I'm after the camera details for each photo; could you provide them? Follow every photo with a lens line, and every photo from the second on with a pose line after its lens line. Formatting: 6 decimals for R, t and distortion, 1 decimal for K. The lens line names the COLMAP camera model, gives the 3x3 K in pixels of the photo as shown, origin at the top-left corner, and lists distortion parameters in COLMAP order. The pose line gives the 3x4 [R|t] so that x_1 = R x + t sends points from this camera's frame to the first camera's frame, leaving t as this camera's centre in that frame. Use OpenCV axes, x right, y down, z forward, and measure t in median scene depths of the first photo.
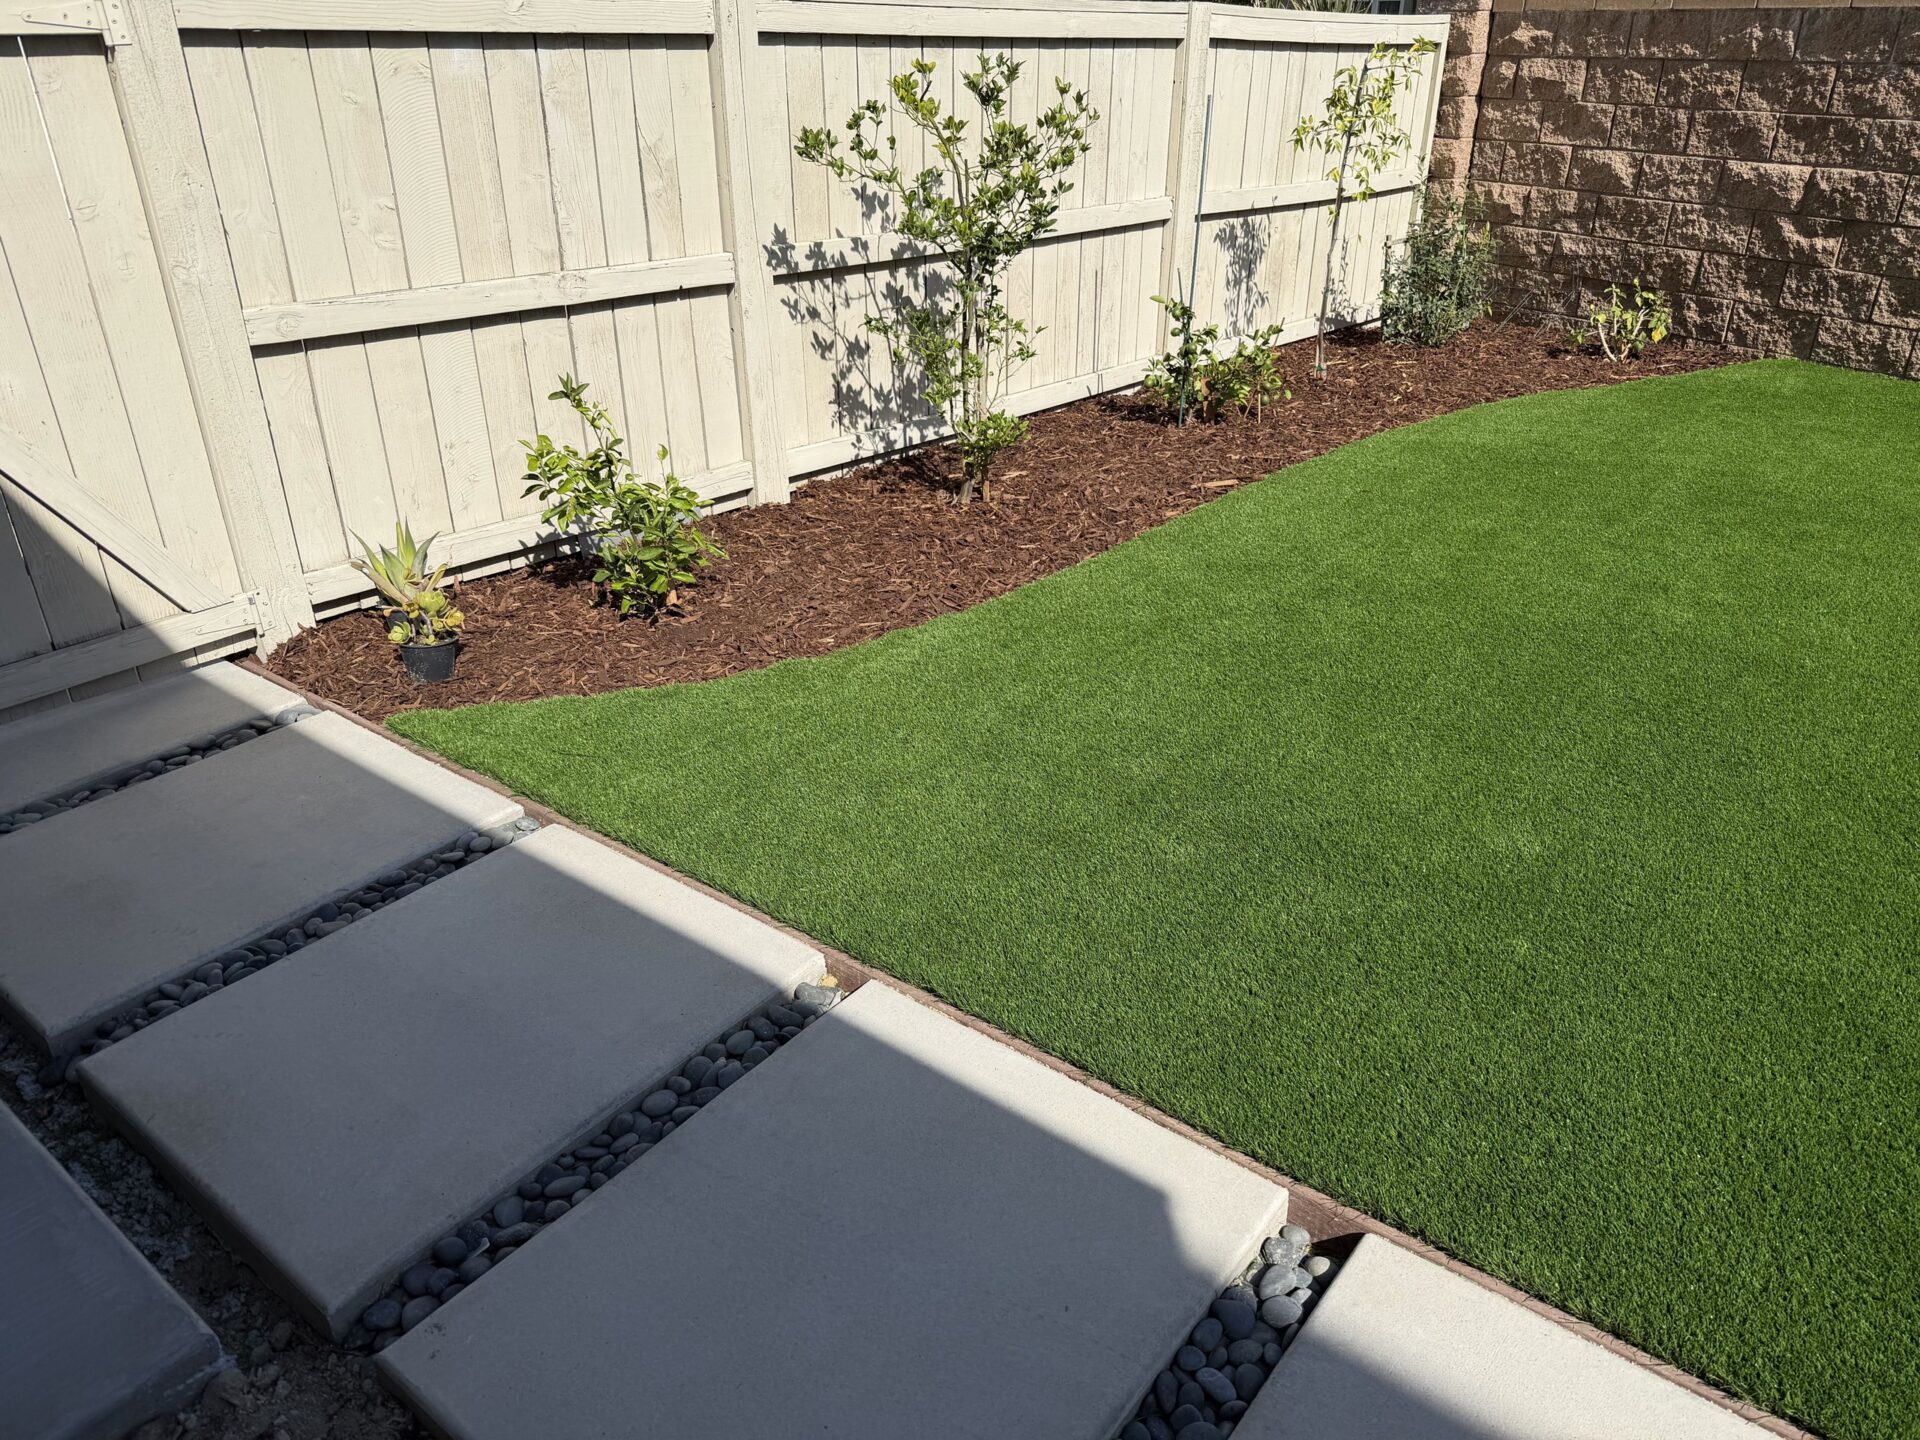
lens RADIAL K [[1341.3, 0, 960.0], [0, 1341.3, 720.0], [0, 0, 1]] dist [0.042804, -0.052880]
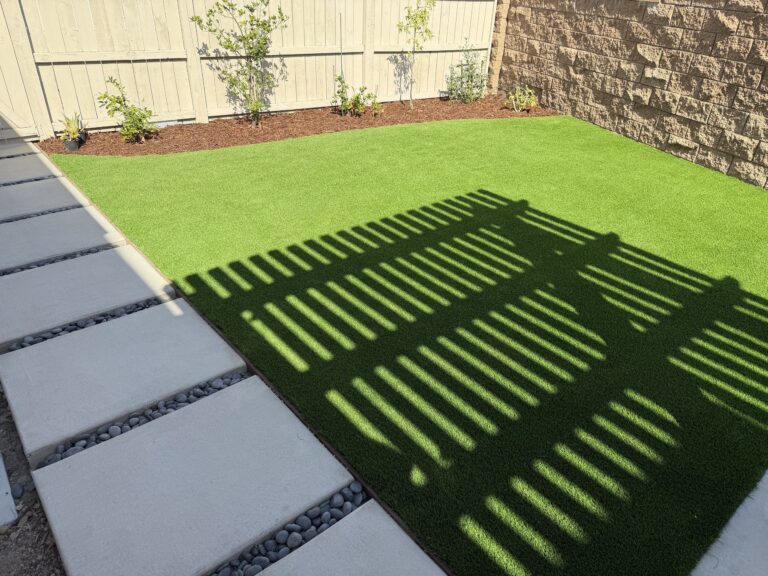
lens RADIAL K [[537.3, 0, 402.4], [0, 537.3, 289.5], [0, 0, 1]] dist [0.073352, -0.129436]
pose [[0.978746, 0.139481, -0.150340, 0.509487], [-0.130670, 0.989158, 0.067027, 0.083484], [0.158059, -0.045958, 0.986360, -0.265885]]
